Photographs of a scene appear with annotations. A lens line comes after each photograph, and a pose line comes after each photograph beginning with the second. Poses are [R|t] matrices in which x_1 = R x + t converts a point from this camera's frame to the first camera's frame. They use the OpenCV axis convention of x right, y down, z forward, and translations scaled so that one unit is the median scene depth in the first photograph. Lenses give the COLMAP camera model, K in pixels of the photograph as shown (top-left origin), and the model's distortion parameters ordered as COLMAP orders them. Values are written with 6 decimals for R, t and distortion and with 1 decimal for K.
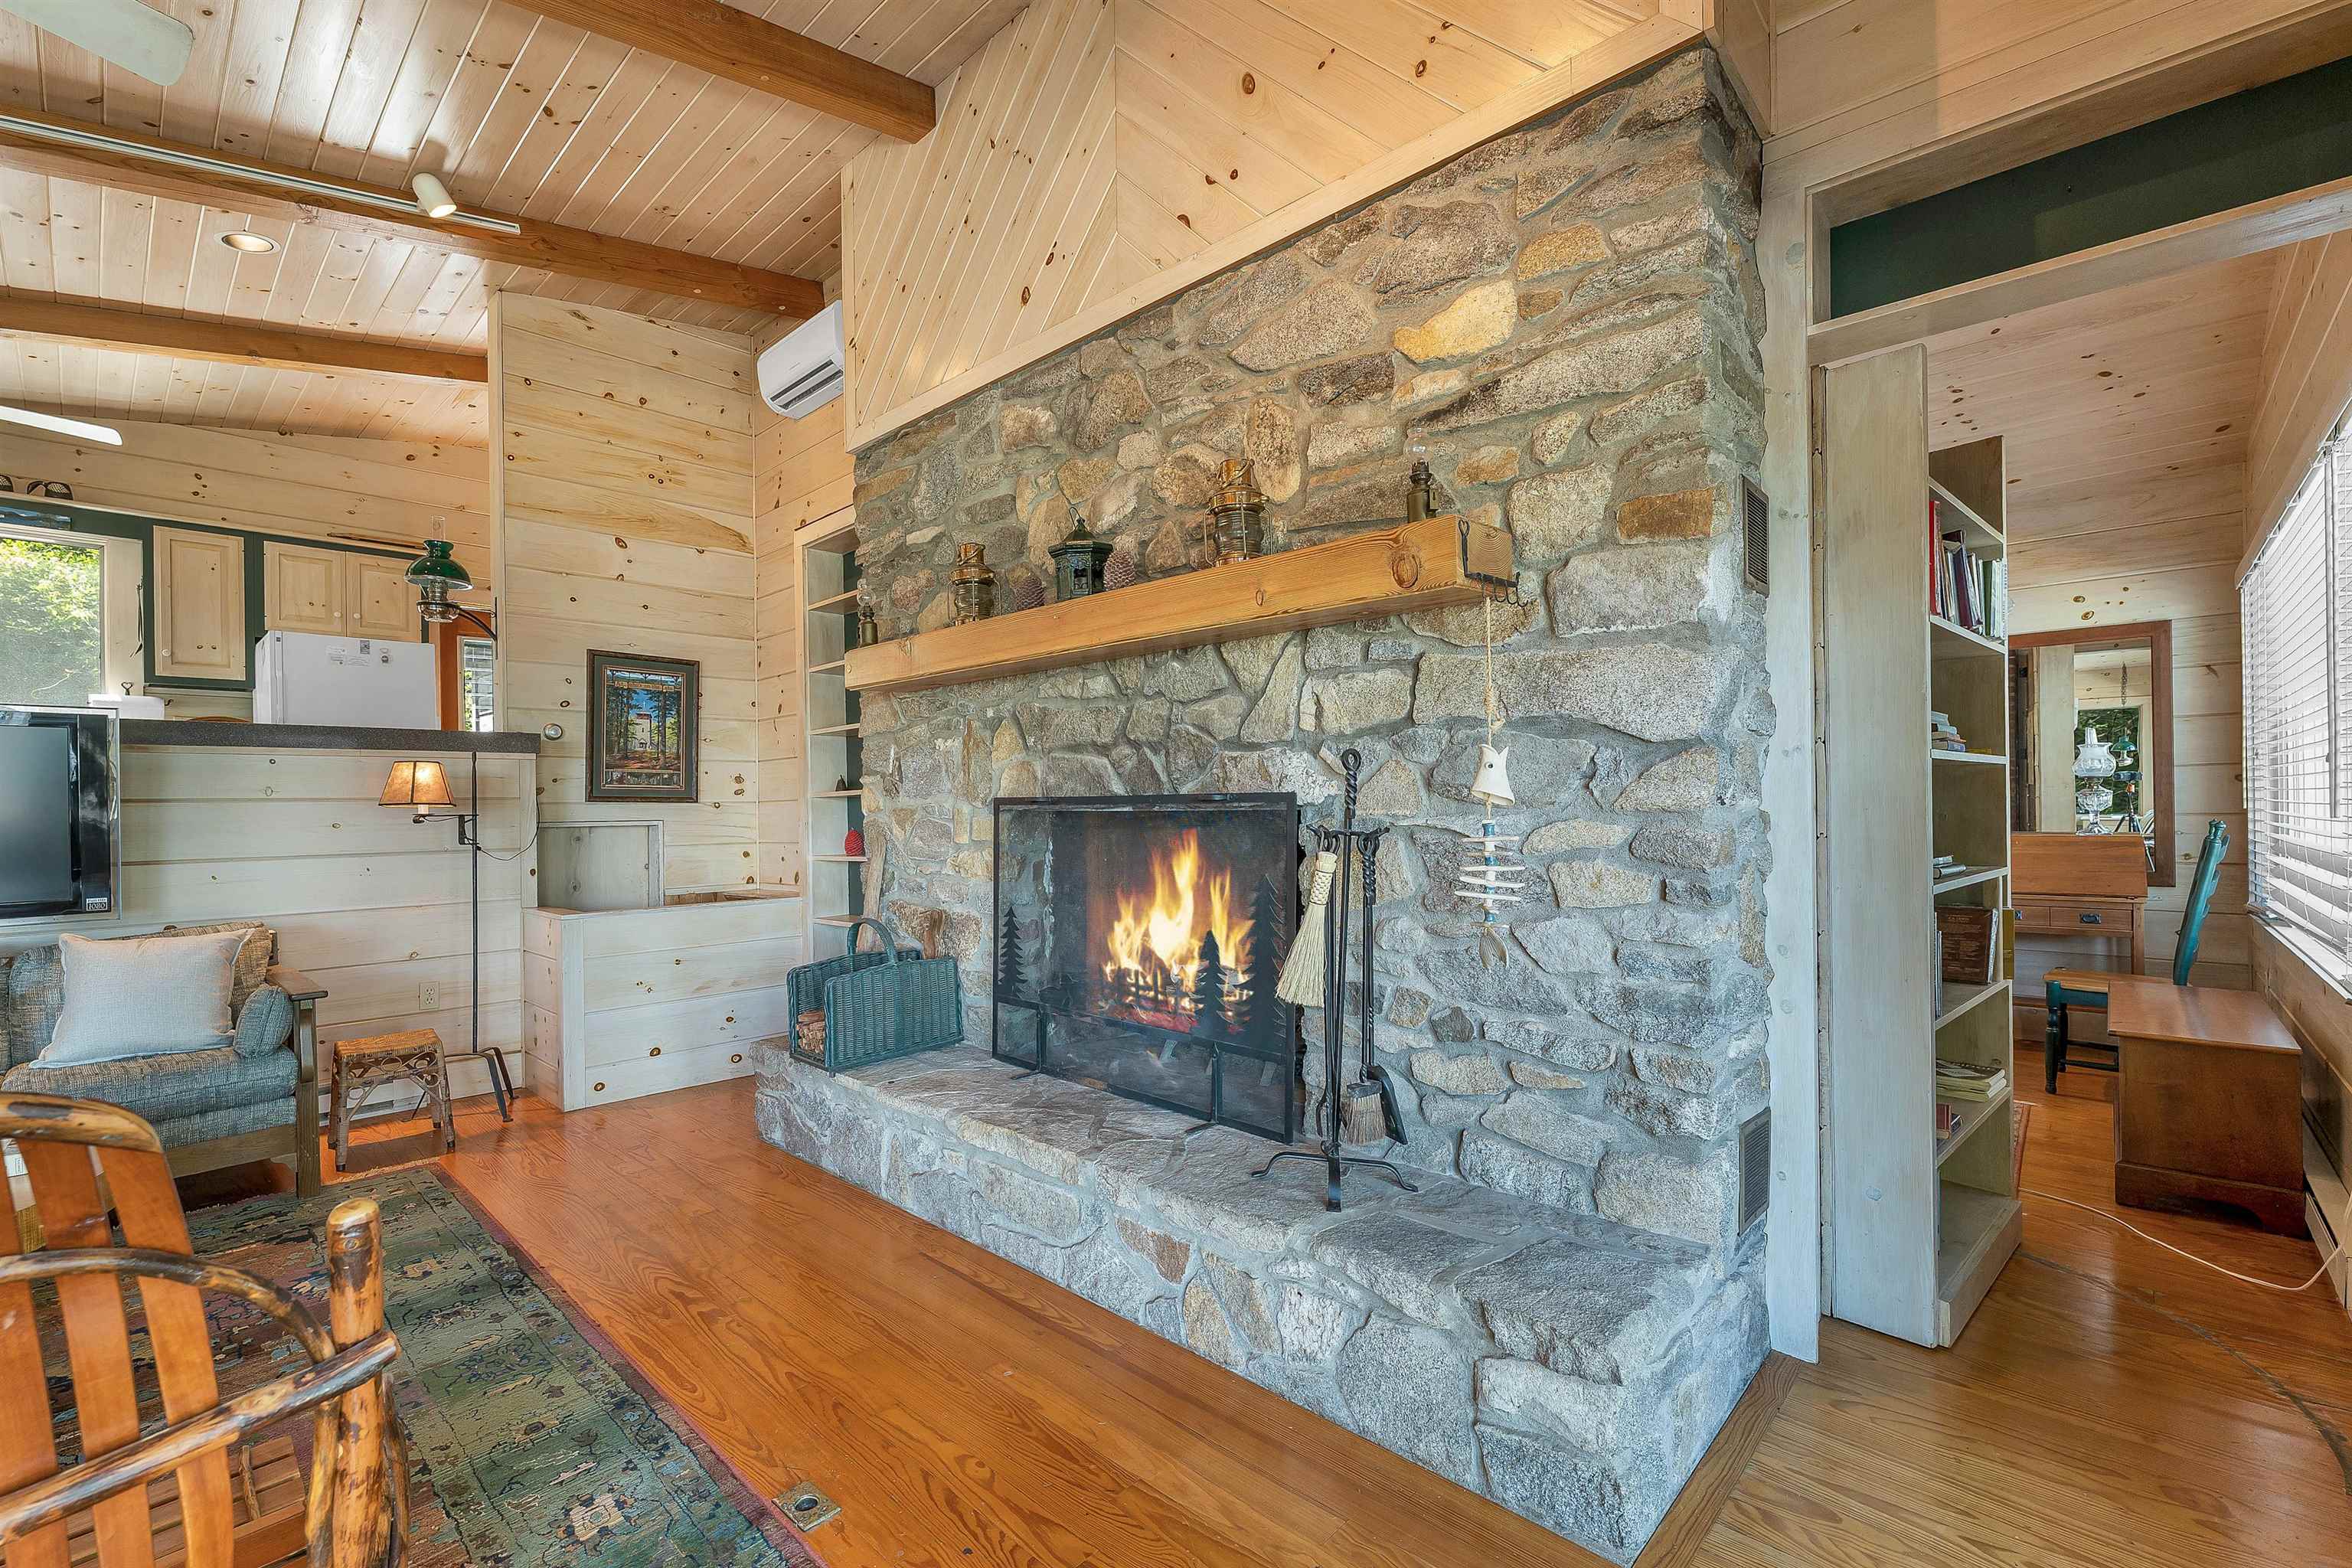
lens RADIAL K [[1003.7, 0, 1173.3], [0, 1003.7, 802.8], [0, 0, 1]] dist [0.000594, 0.000175]
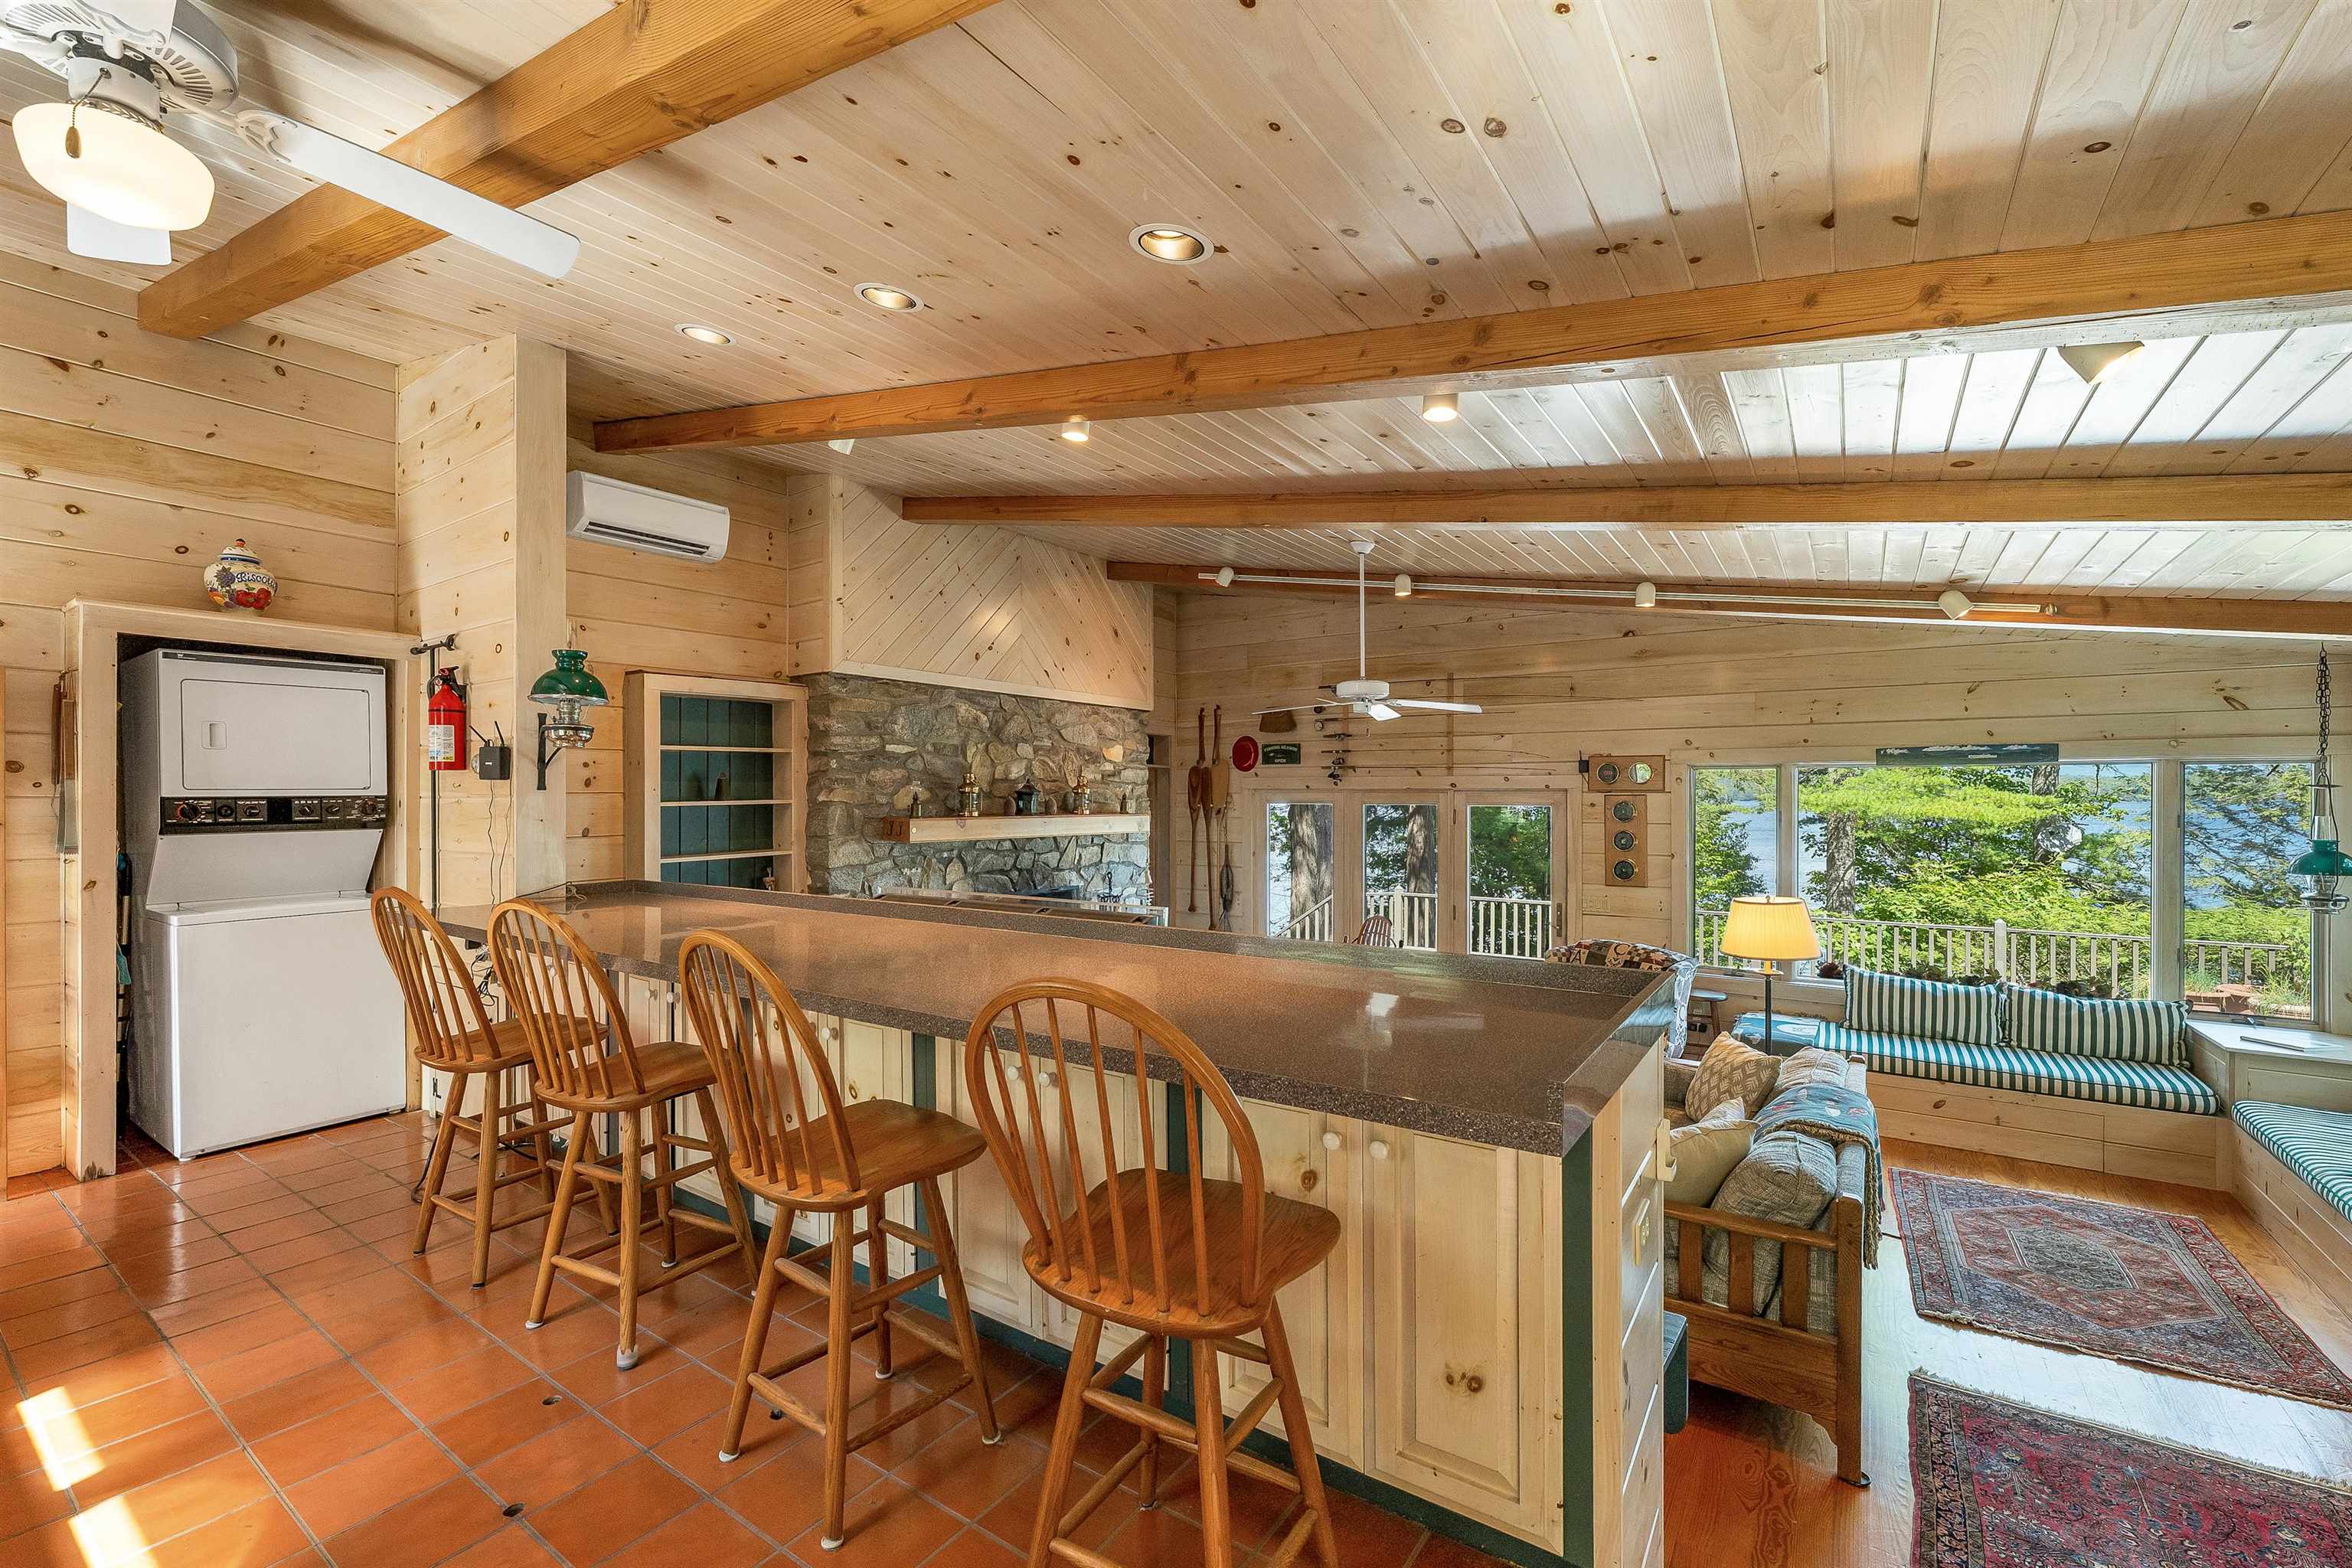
lens RADIAL K [[980.5, 0, 1182.7], [0, 980.5, 798.1], [0, 0, 1]] dist [0.000126, -0.000042]
pose [[-0.151228, 0.014849, 0.988387, -2.622151], [0.003213, 0.999889, -0.014530, -0.211667], [-0.988494, 0.000978, -0.151259, 1.045146]]
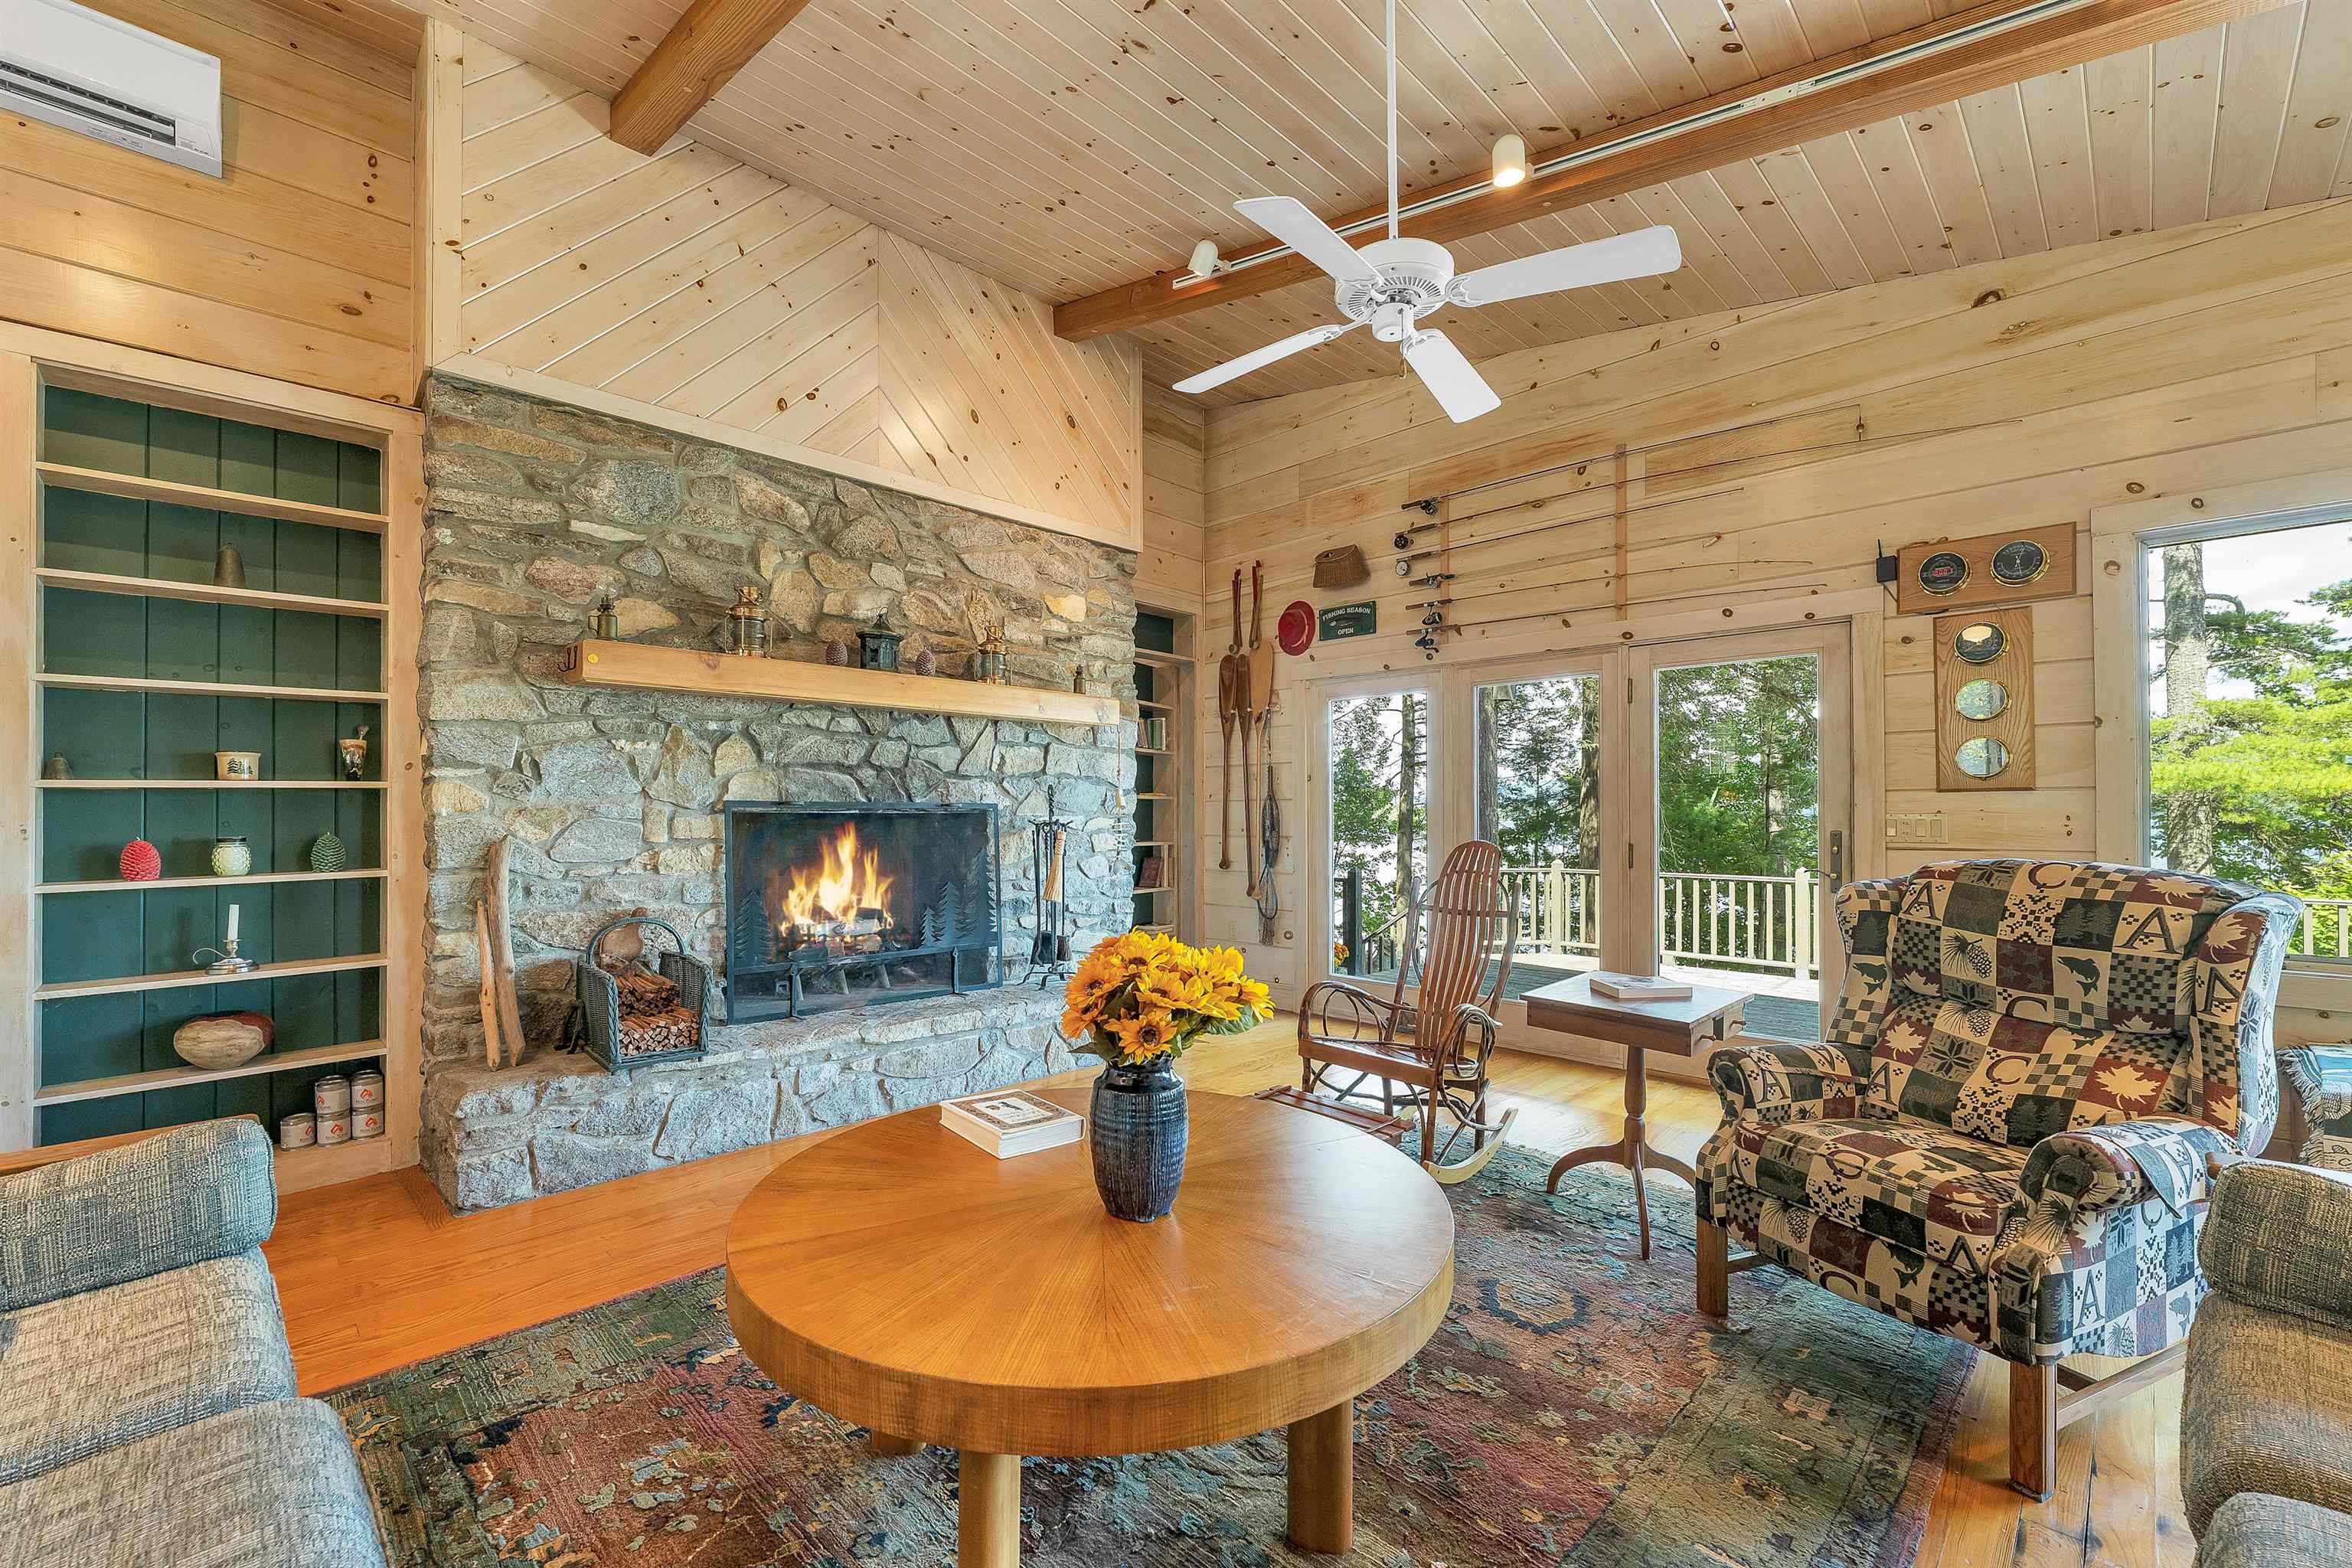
lens RADIAL K [[966.6, 0, 1178.7], [0, 966.6, 809.4], [0, 0, 1]] dist [-0.000515, -0.000046]
pose [[0.029534, 0.021210, 0.999339, -1.578418], [0.002318, 0.999771, -0.021288, 0.037286], [-0.999561, 0.002945, 0.029479, 0.549544]]
